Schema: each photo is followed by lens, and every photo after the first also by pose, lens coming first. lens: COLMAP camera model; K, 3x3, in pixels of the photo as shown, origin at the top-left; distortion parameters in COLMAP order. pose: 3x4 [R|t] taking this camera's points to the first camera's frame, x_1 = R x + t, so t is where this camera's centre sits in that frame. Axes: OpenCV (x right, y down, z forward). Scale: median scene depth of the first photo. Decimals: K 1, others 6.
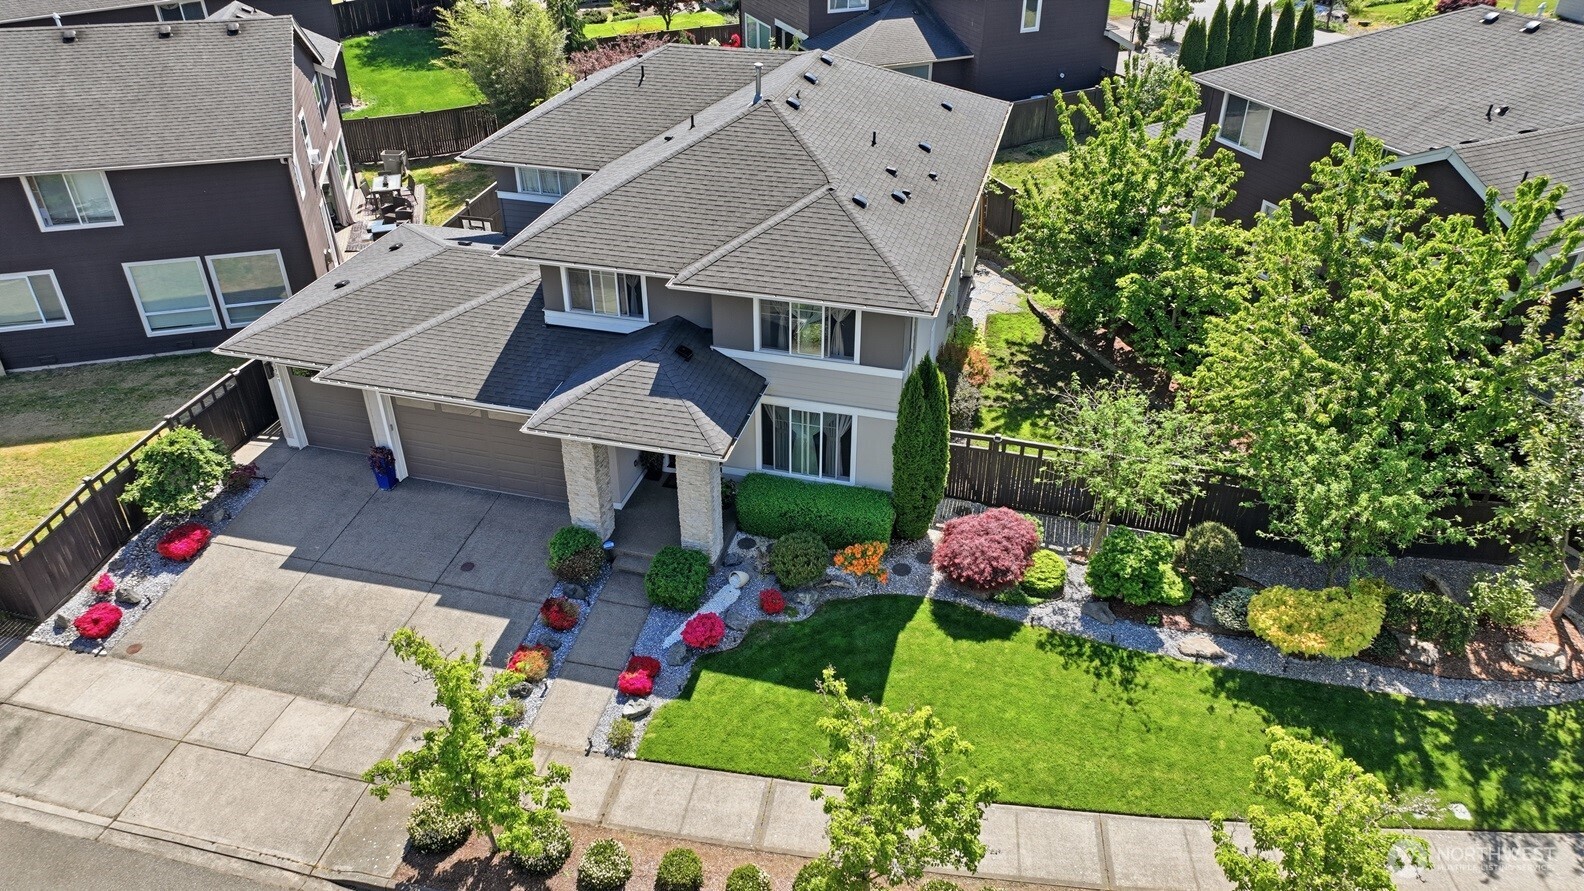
lens RADIAL K [[1126.1, 0, 787.3], [0, 1126.1, 444.4], [0, 0, 1]] dist [0.009961, 0.005763]
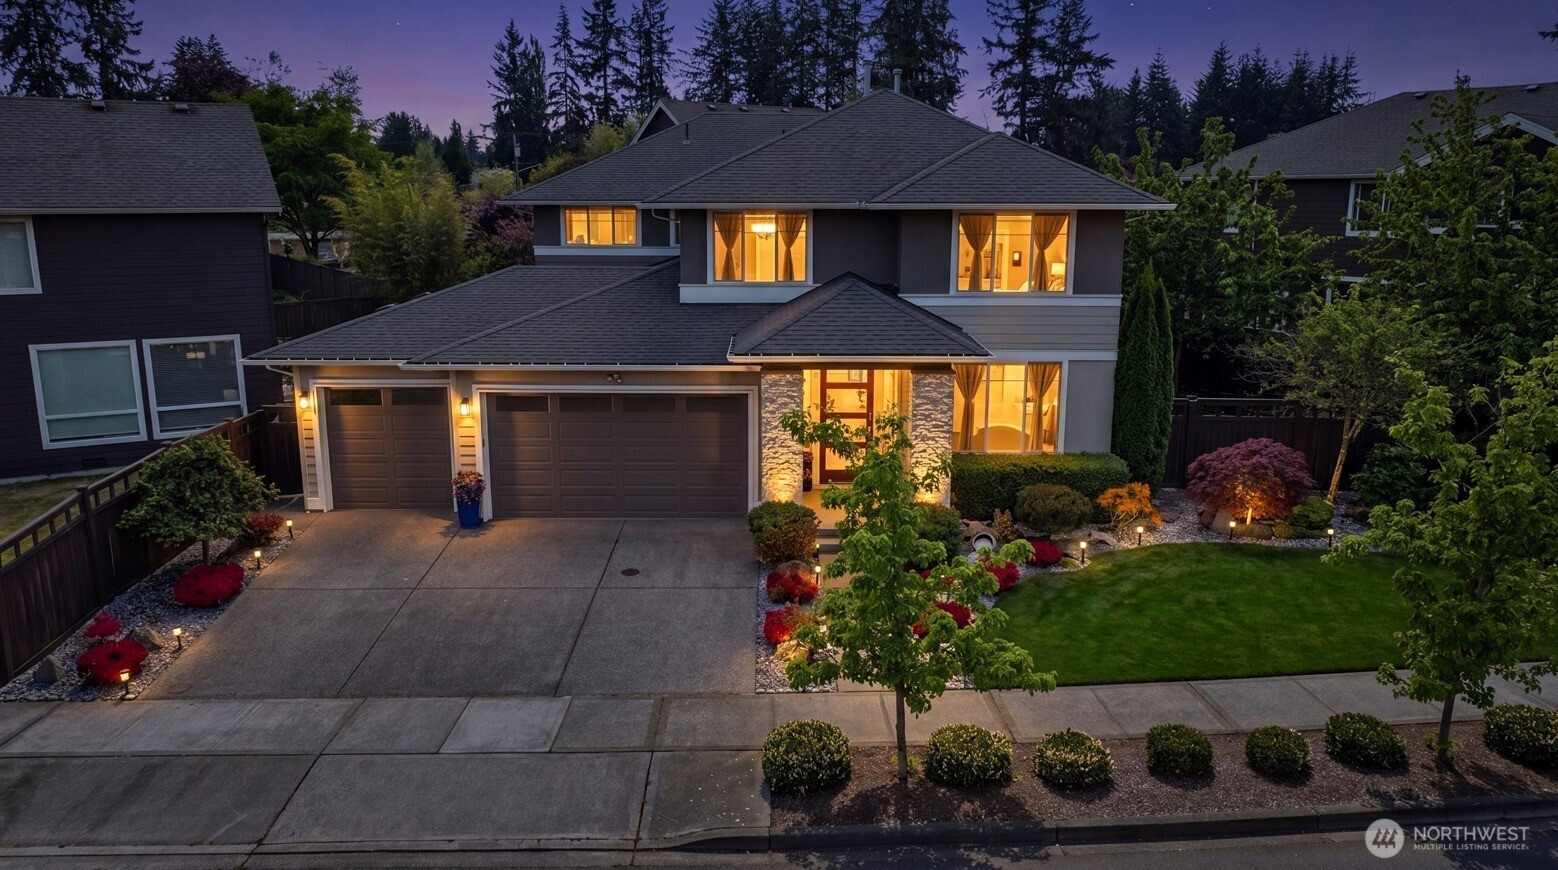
lens RADIAL K [[1176.2, 0, 792.4], [0, 1176.2, 440.0], [0, 0, 1]] dist [0.021915, -0.010482]
pose [[0.967322, -0.049420, 0.248690, -0.389806], [0.132225, 0.935216, -0.328463, 0.314925], [-0.216346, 0.350613, 0.911189, 0.237028]]
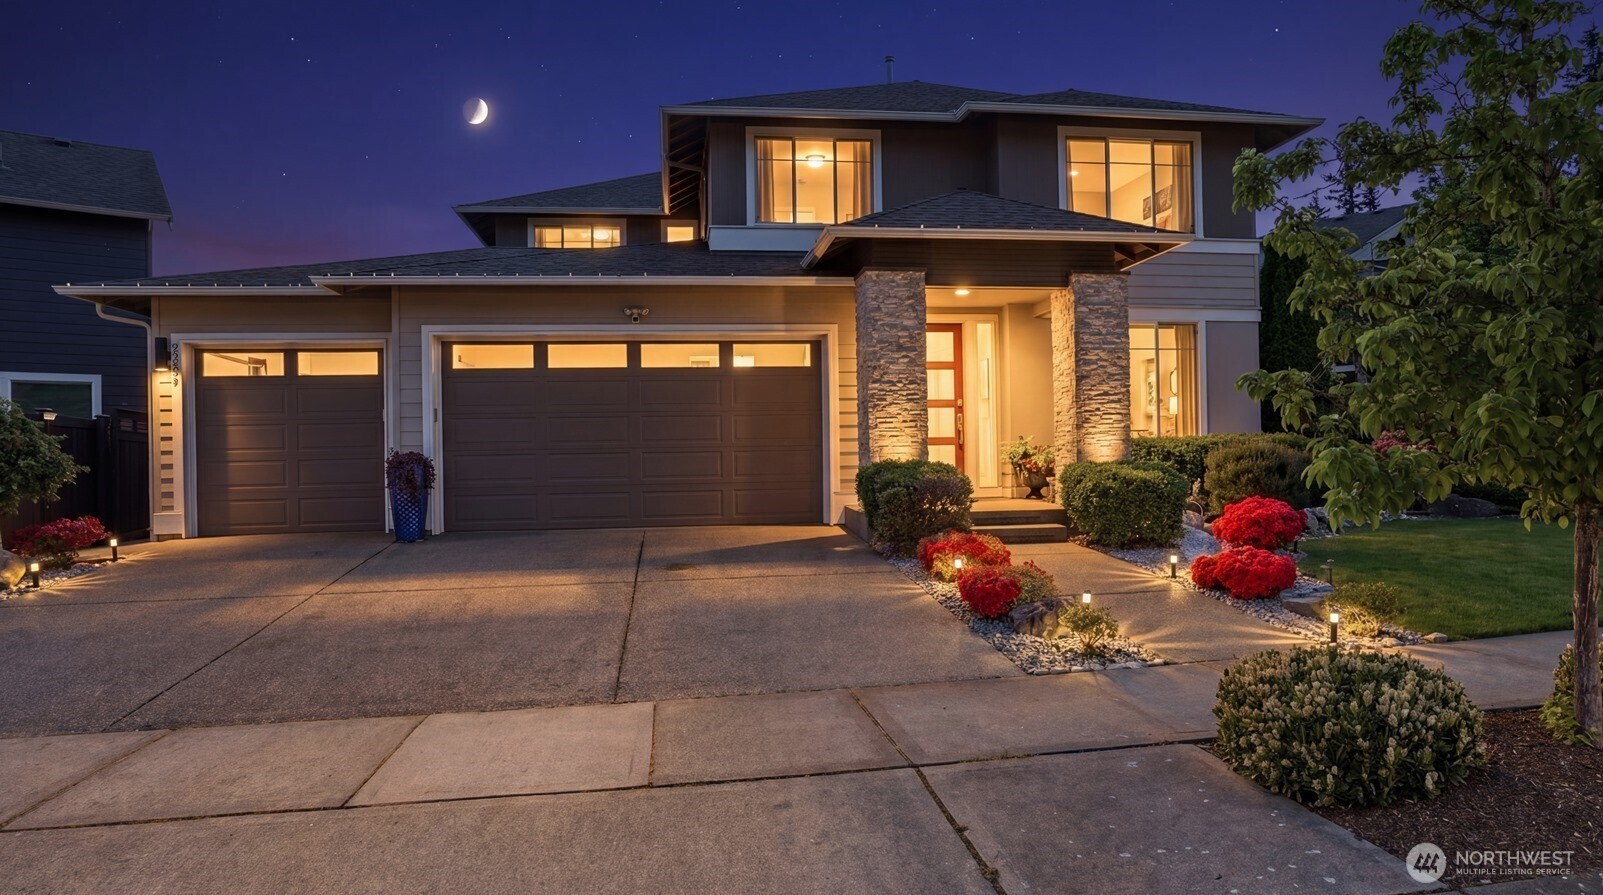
lens RADIAL K [[983.5, 0, 803.3], [0, 983.5, 441.5], [0, 0, 1]] dist [-0.032069, 0.001206]
pose [[0.922058, -0.010756, 0.386902, -0.413808], [0.225132, 0.828022, -0.513512, 0.298895], [-0.314840, 0.560592, 0.765906, 0.675456]]
